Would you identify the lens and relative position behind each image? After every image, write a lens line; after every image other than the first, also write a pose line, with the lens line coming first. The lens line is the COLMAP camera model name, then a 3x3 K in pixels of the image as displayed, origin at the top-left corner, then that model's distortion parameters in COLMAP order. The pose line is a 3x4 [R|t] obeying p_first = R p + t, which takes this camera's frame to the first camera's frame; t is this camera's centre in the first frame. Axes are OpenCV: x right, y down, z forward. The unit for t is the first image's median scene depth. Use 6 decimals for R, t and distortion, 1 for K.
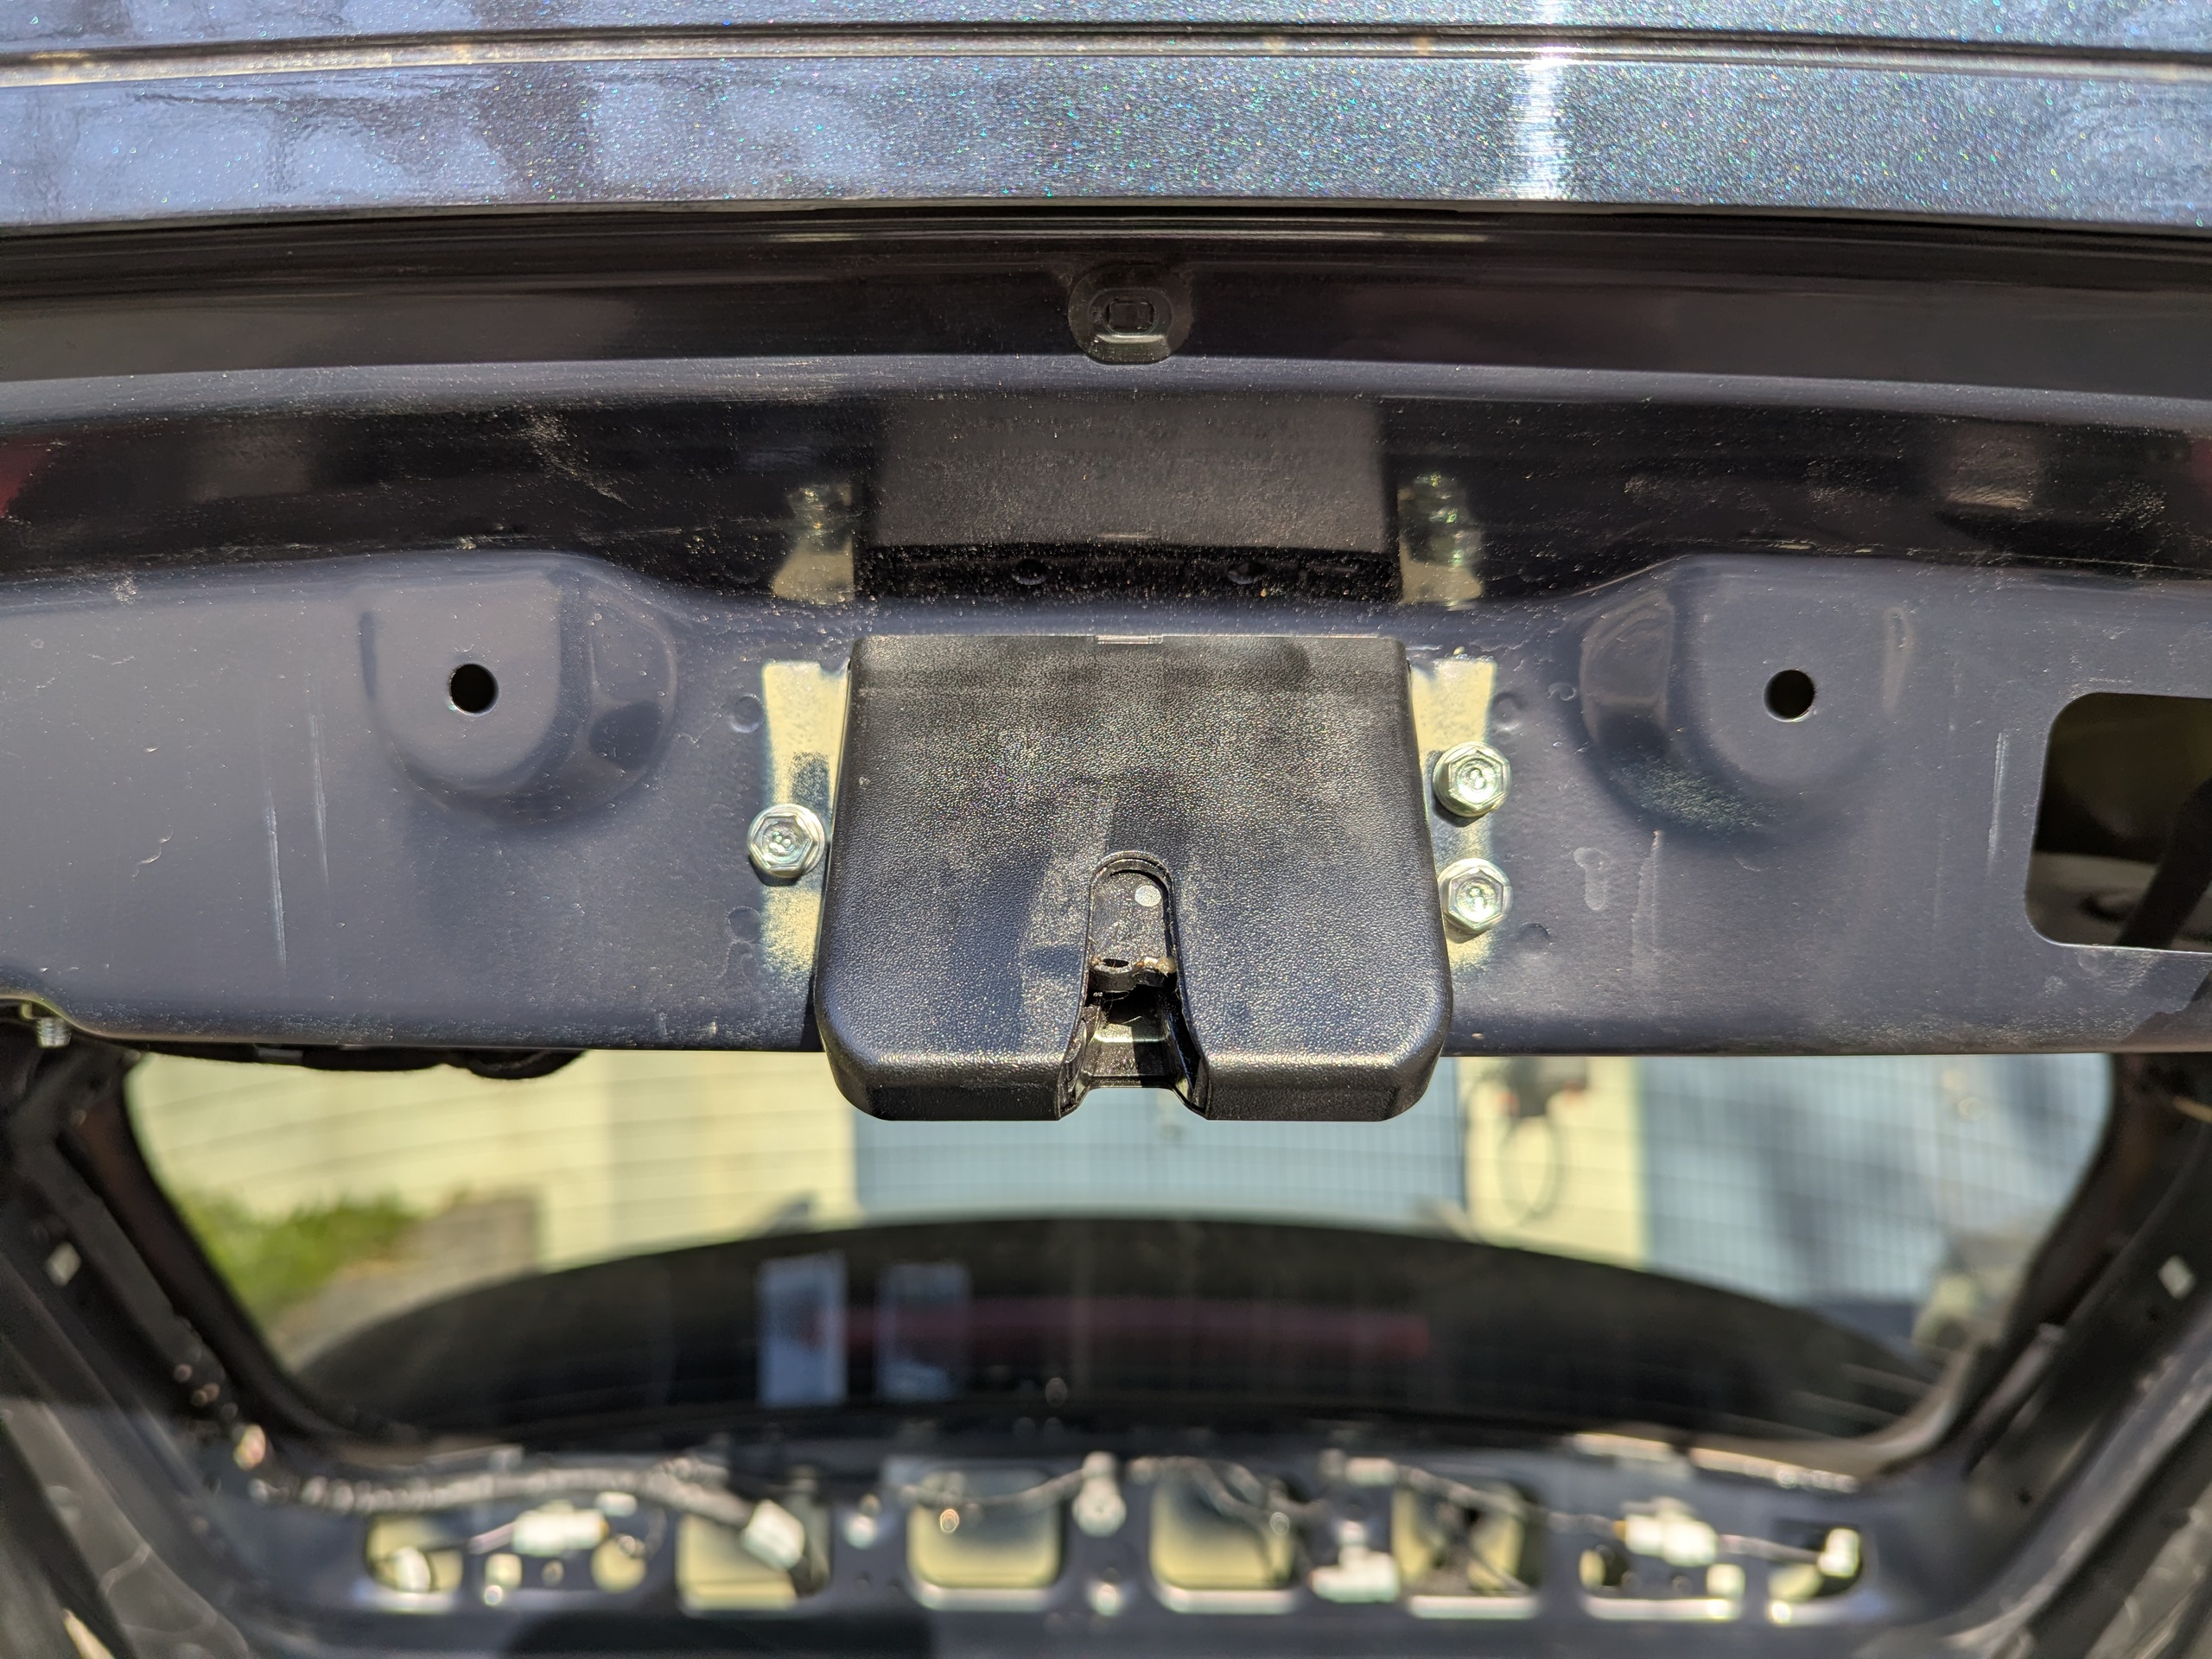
lens RADIAL K [[1665.7, 0, 1103.2], [0, 1665.7, 811.0], [0, 0, 1]] dist [-0.006774, -0.002175]
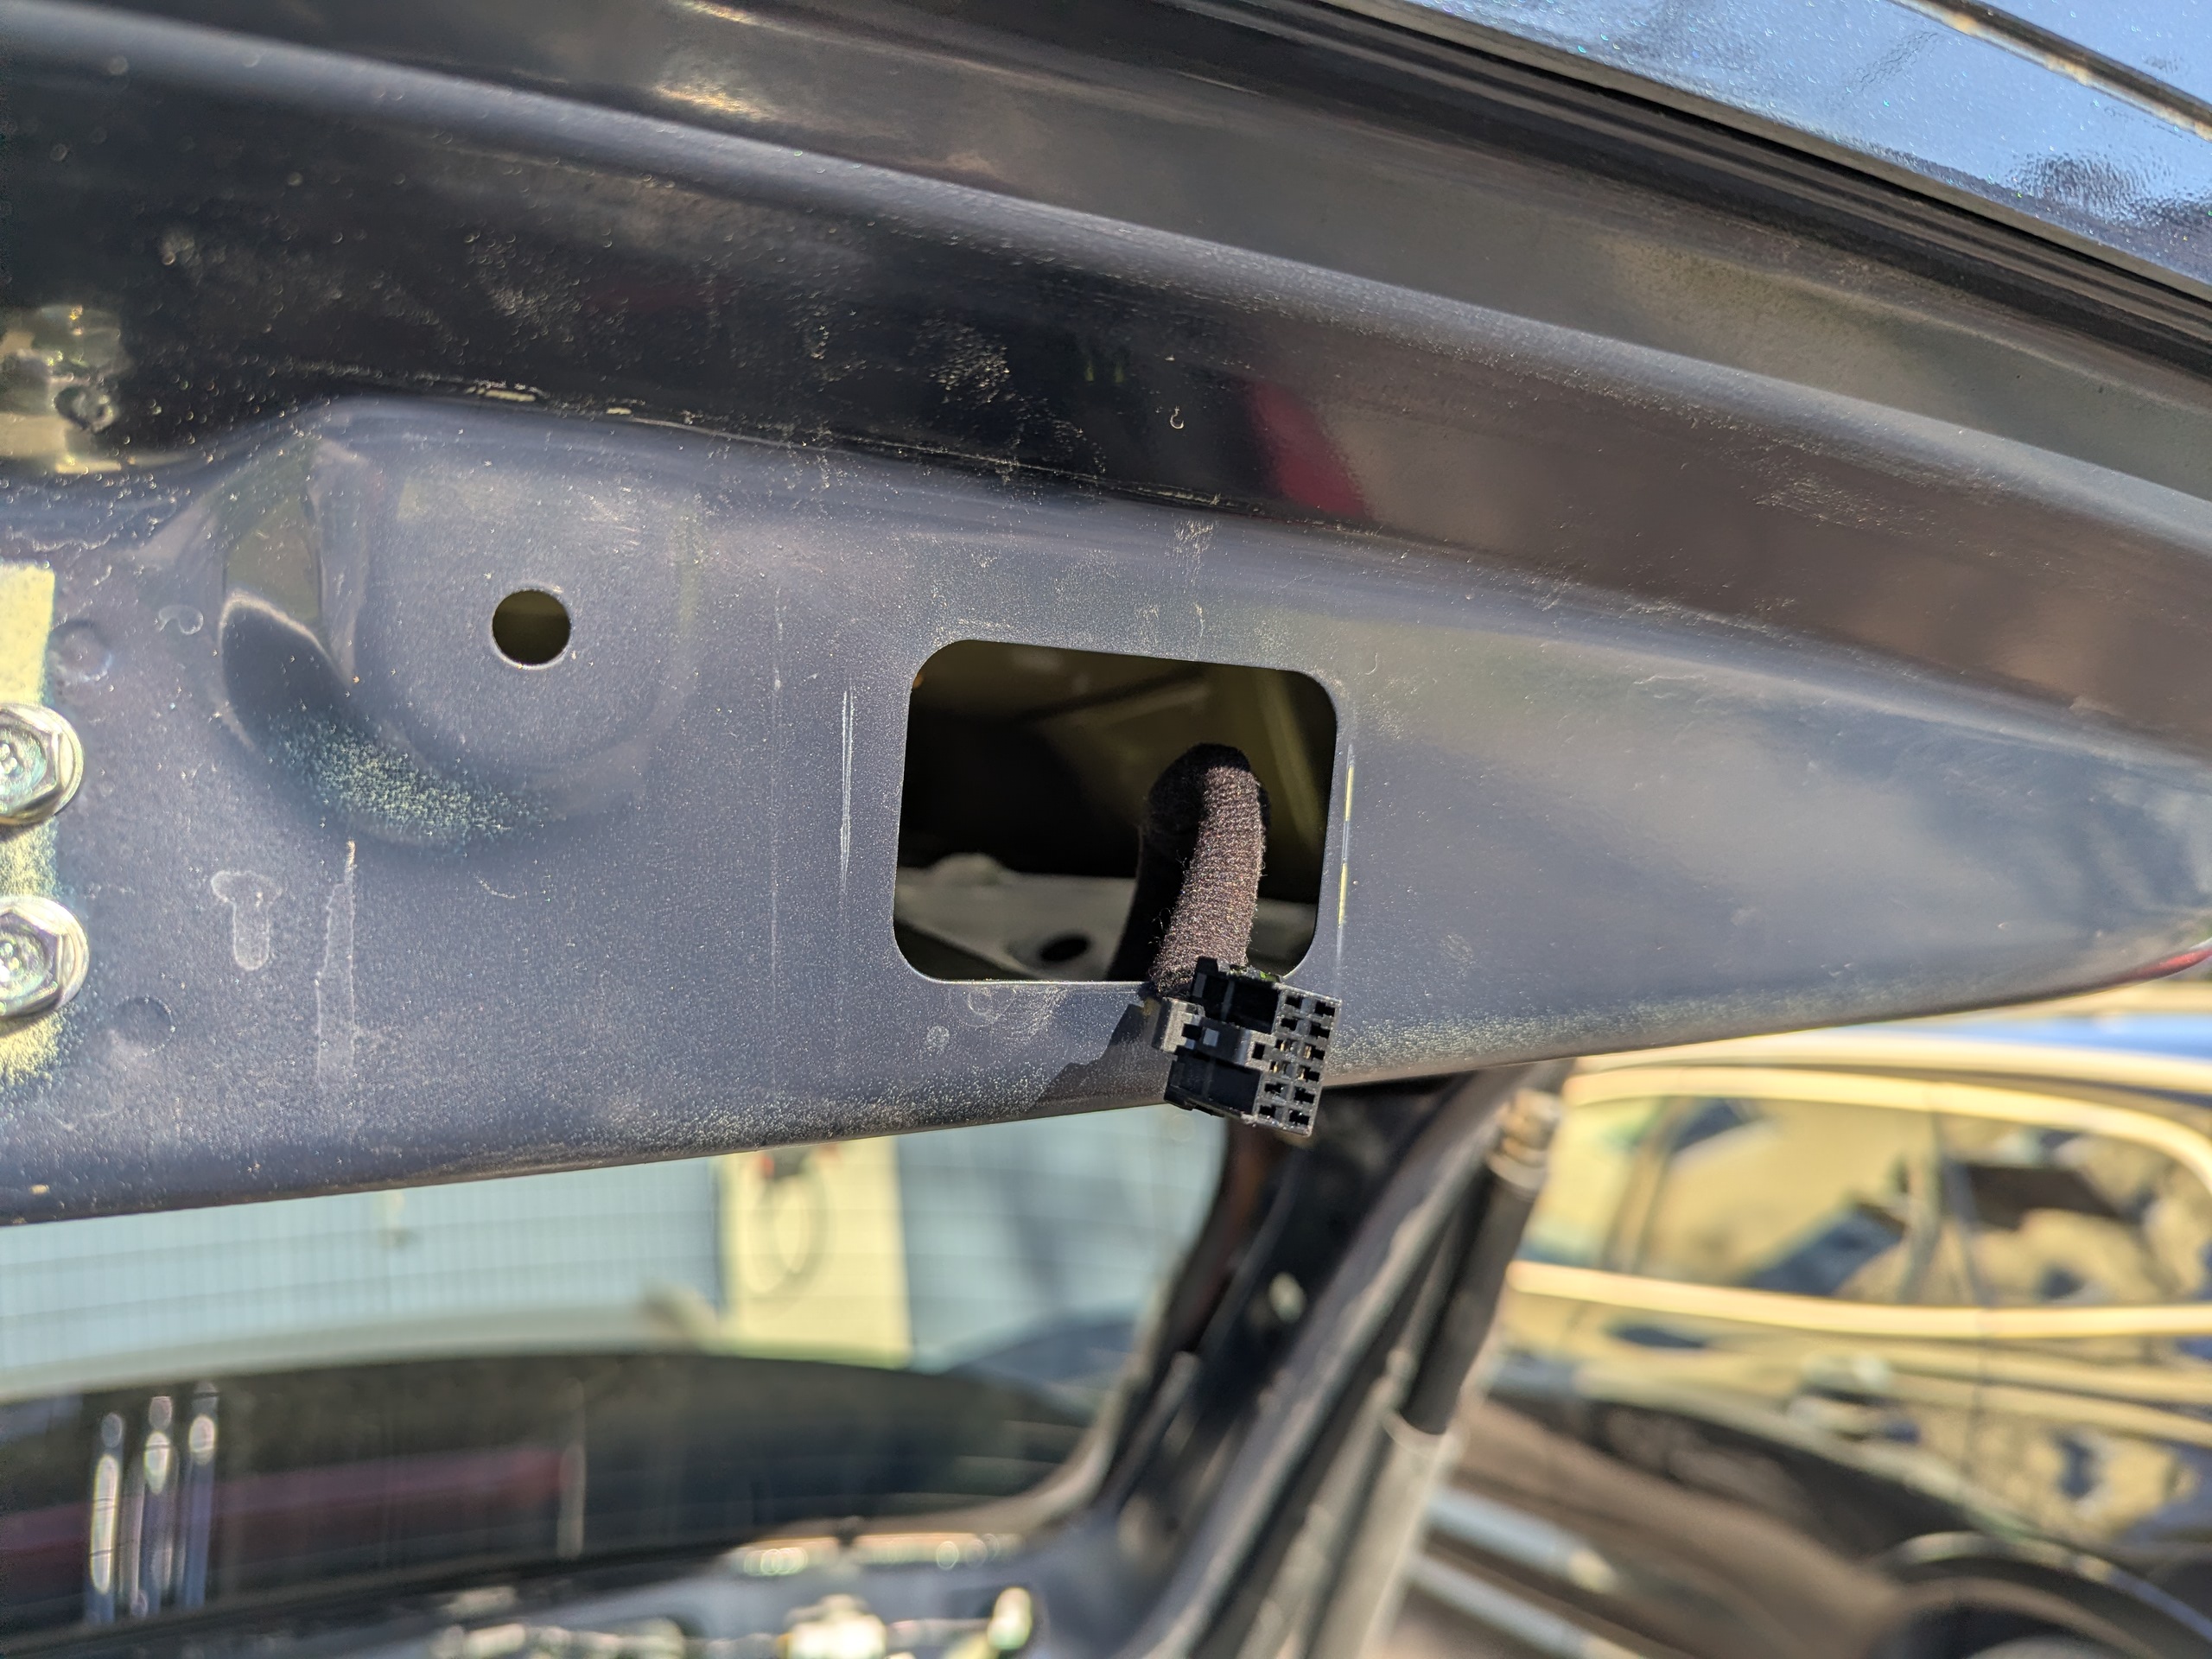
lens RADIAL K [[1562.1, 0, 1109.0], [0, 1562.1, 837.0], [0, 0, 1]] dist [0.045694, -0.032021]
pose [[0.912122, -0.017612, 0.409540, 0.331324], [0.029640, 0.999295, -0.023039, 0.031230], [-0.408845, 0.033153, 0.912001, 0.306010]]
